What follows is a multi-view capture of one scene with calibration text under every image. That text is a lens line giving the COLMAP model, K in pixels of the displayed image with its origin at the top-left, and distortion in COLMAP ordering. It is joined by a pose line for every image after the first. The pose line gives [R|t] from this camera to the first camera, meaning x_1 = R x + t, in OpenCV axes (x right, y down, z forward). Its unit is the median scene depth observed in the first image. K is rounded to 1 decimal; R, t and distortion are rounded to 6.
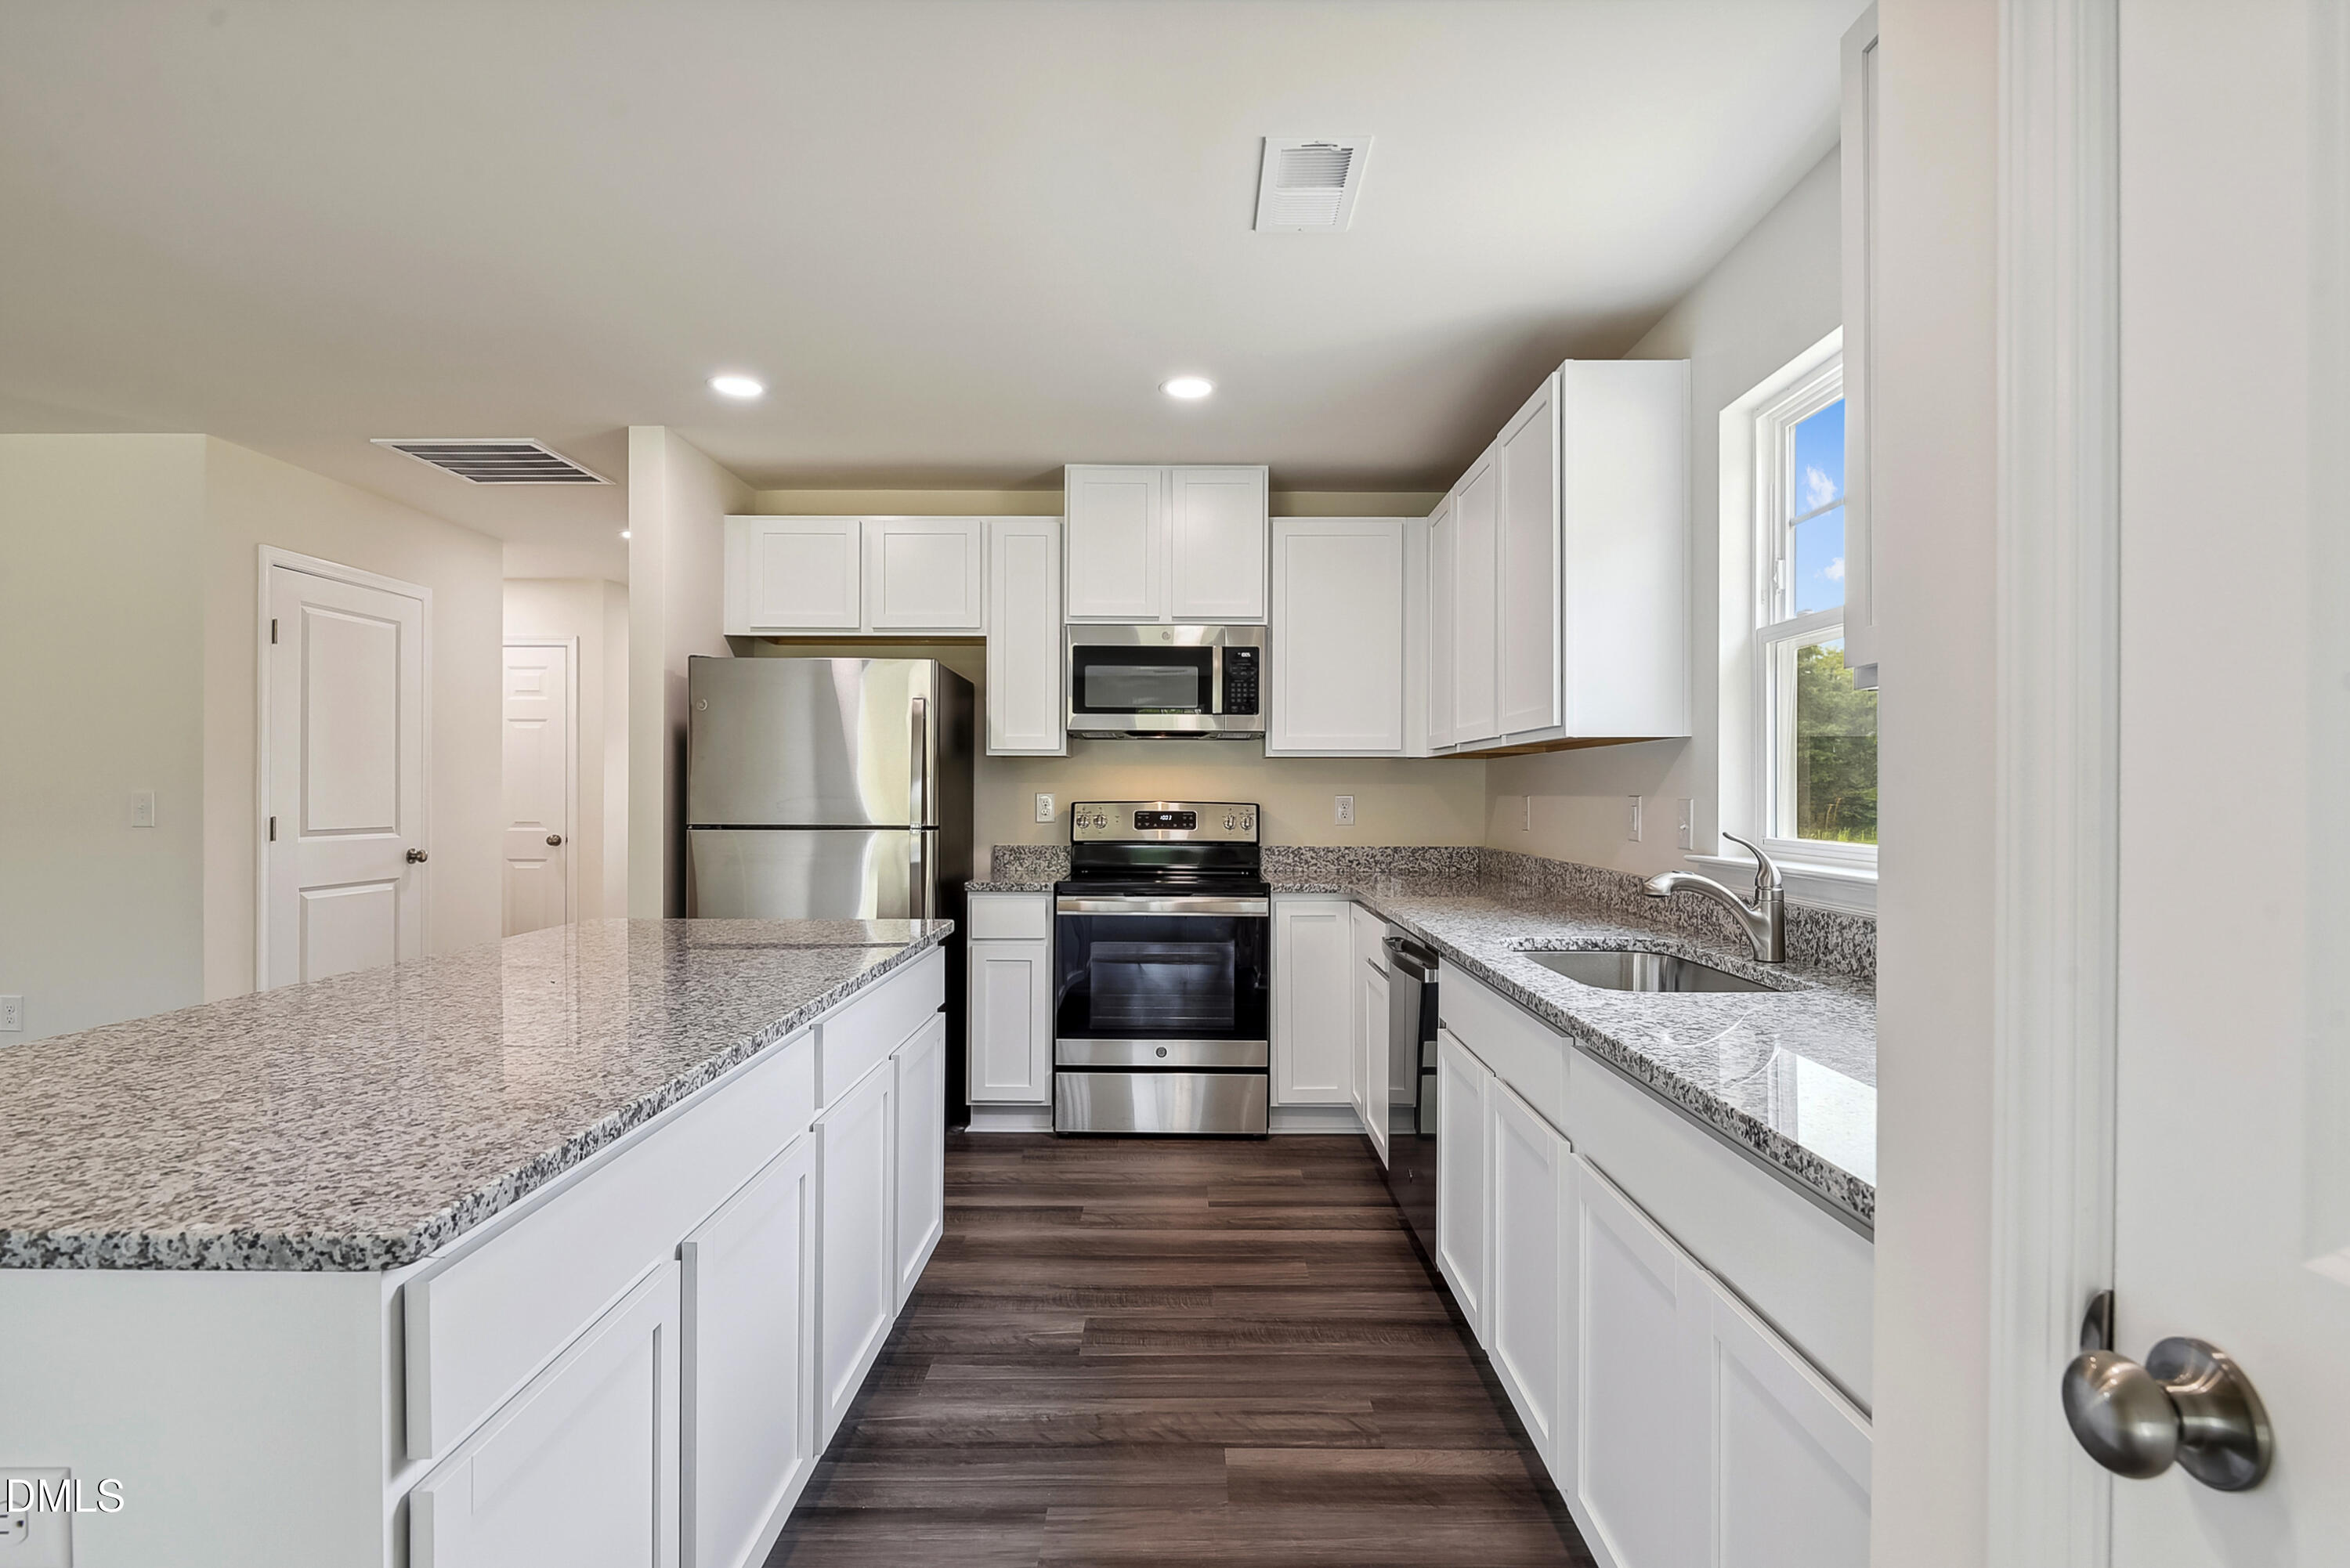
lens RADIAL K [[1159.8, 0, 1246.4], [0, 1159.8, 790.1], [0, 0, 1]] dist [-0.015243, 0.000440]
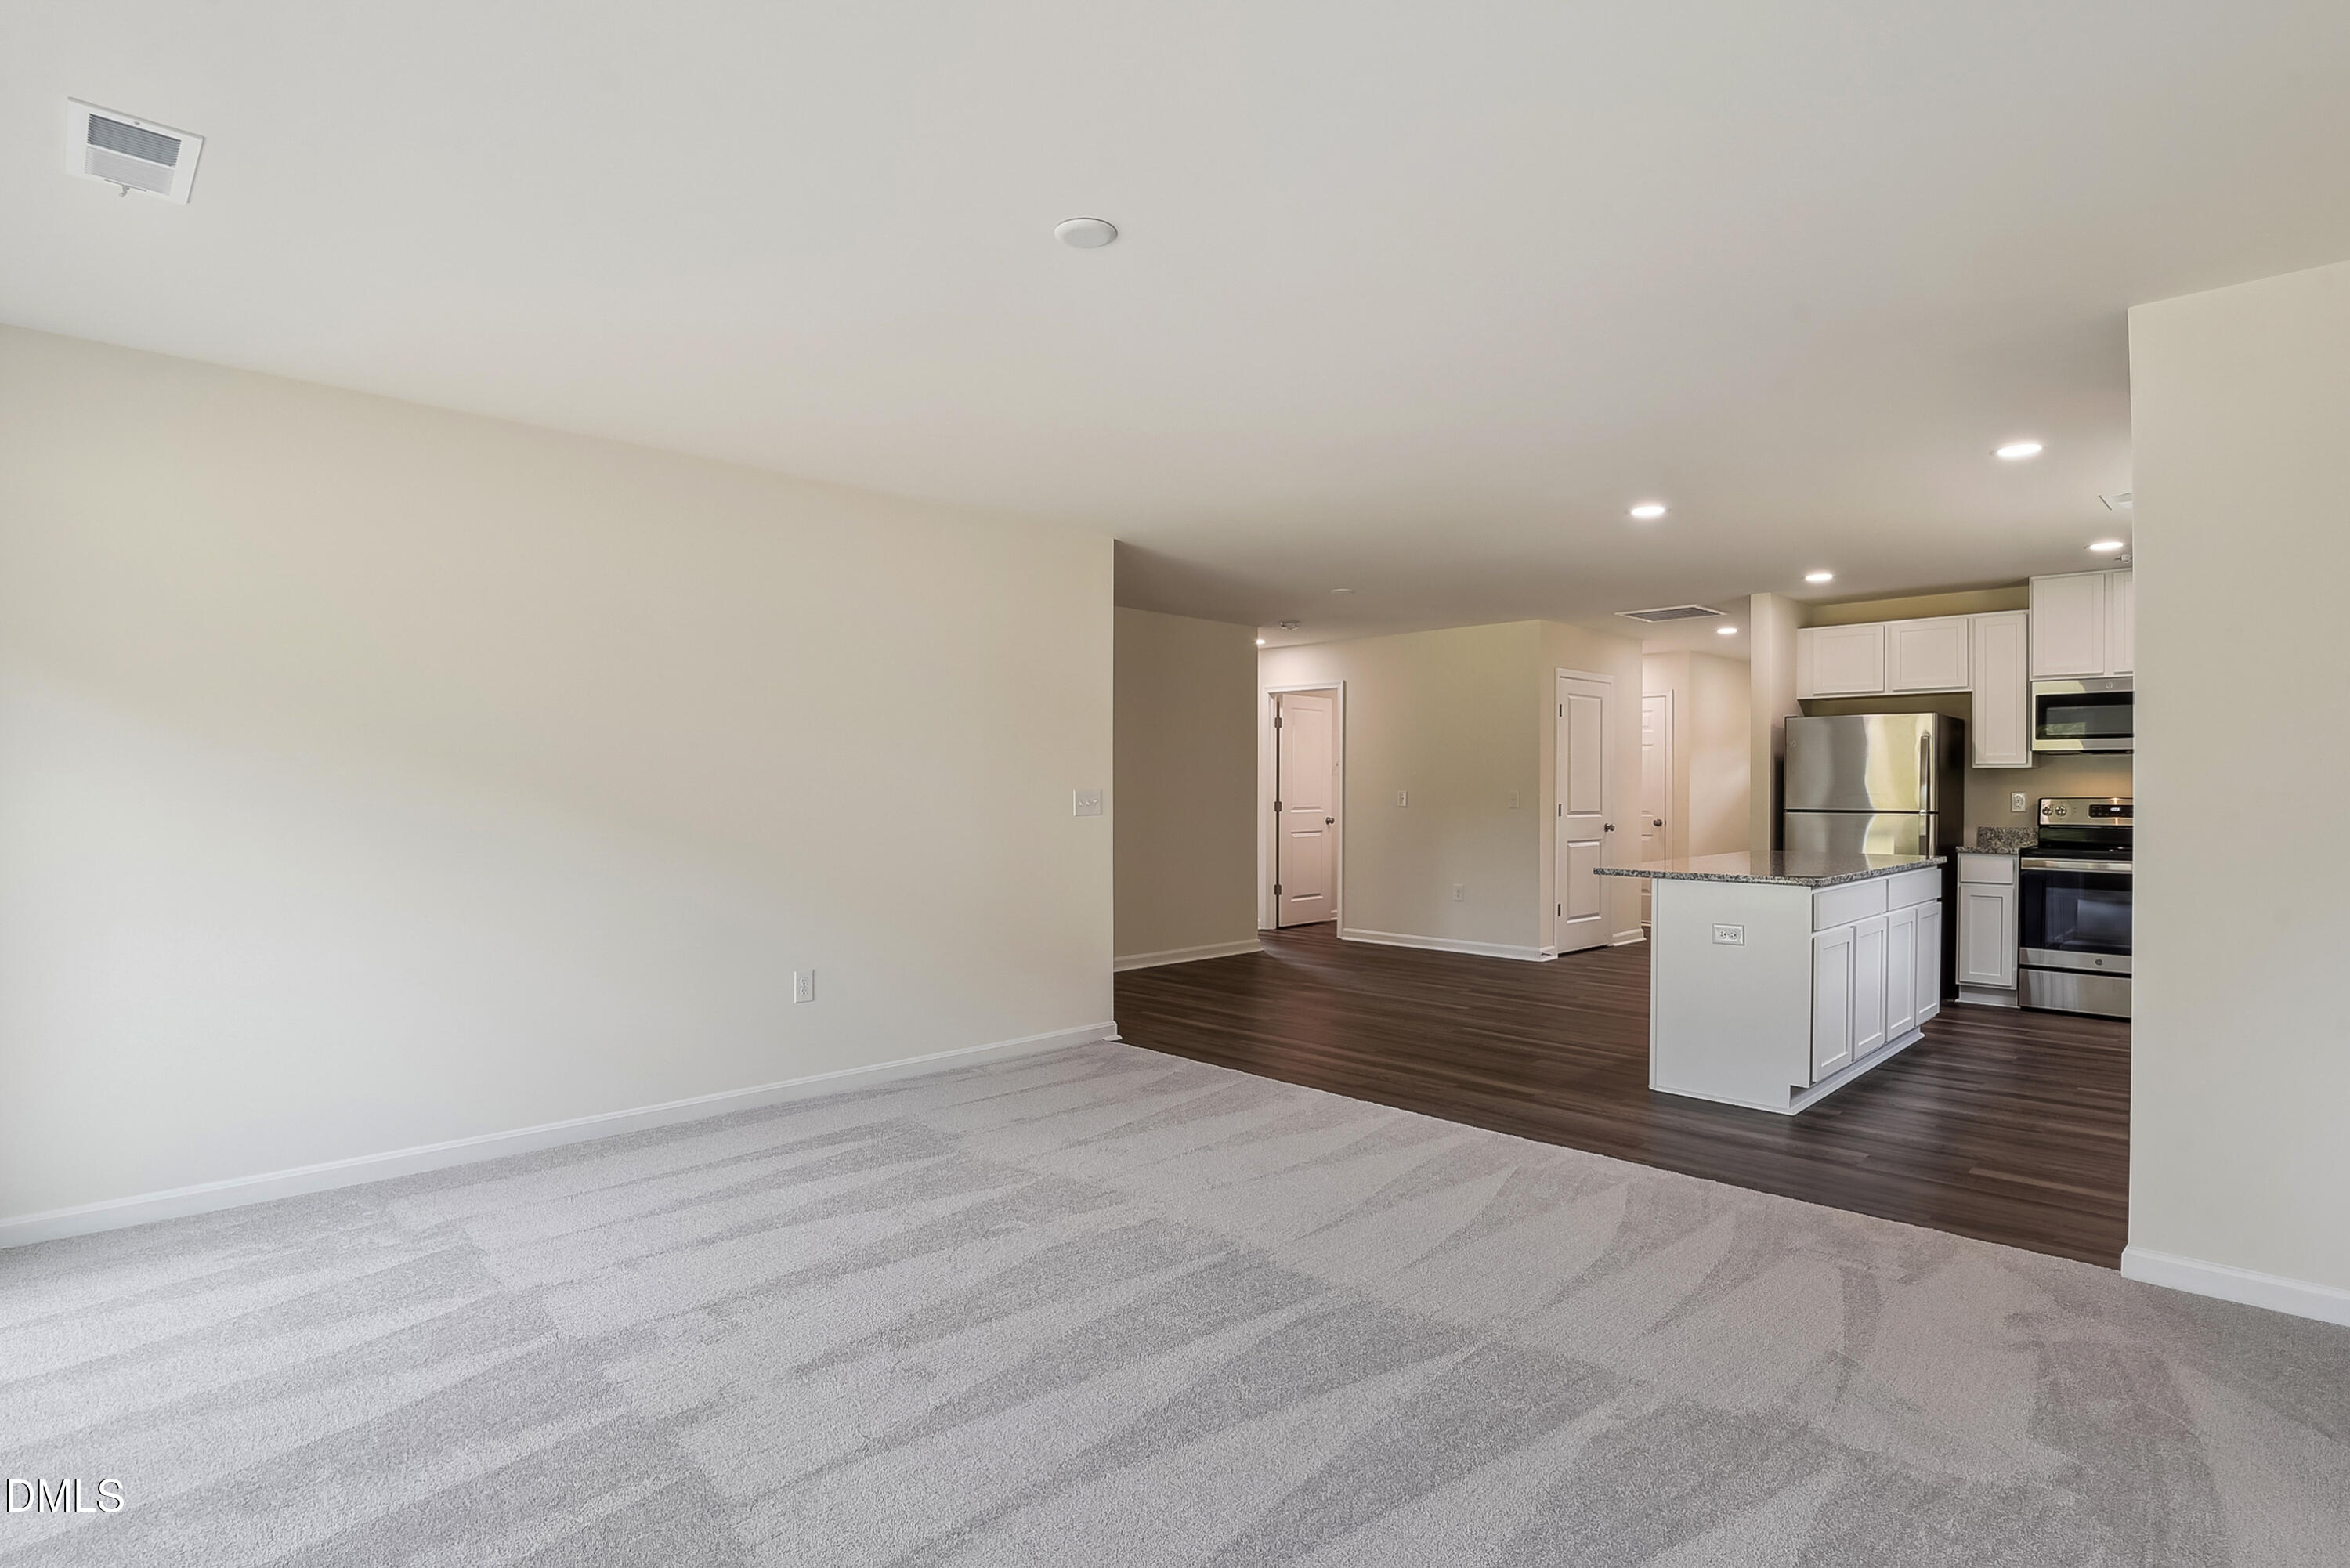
lens RADIAL K [[1159.8, 0, 1246.4], [0, 1159.8, 790.1], [0, 0, 1]] dist [-0.015243, 0.000440]
pose [[0.694624, 0.002621, -0.719368, 0.218000], [0.005169, 0.999949, 0.008635, -0.019327], [0.719355, -0.009717, 0.694575, -0.798548]]
